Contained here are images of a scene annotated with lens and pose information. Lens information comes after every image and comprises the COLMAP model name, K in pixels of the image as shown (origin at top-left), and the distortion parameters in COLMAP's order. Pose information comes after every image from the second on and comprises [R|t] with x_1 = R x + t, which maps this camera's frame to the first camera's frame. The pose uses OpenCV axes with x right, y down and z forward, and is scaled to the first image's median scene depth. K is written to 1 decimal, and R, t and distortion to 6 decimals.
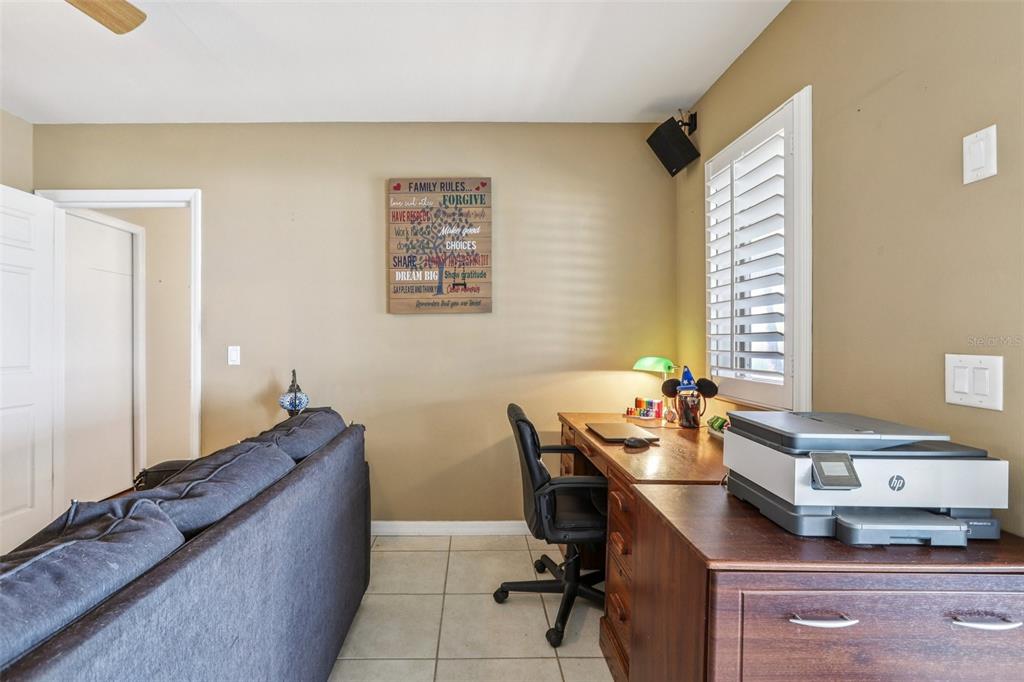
lens RADIAL K [[462.6, 0, 517.3], [0, 462.6, 339.8], [0, 0, 1]] dist [-0.010651, 0.005605]
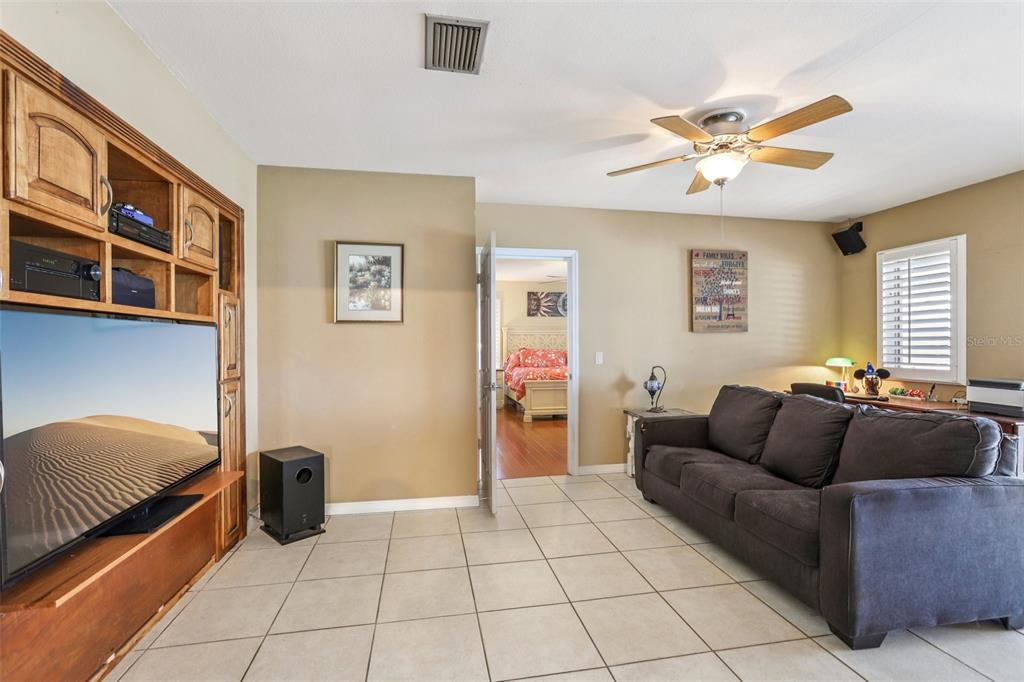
lens RADIAL K [[462.6, 0, 504.4], [0, 462.6, 345.6], [0, 0, 1]] dist [-0.010651, 0.005605]
pose [[0.984056, 0.000949, 0.177857, -1.226166], [-0.001683, 0.999991, 0.003976, -0.013829], [-0.177851, -0.004212, 0.984048, -0.496098]]
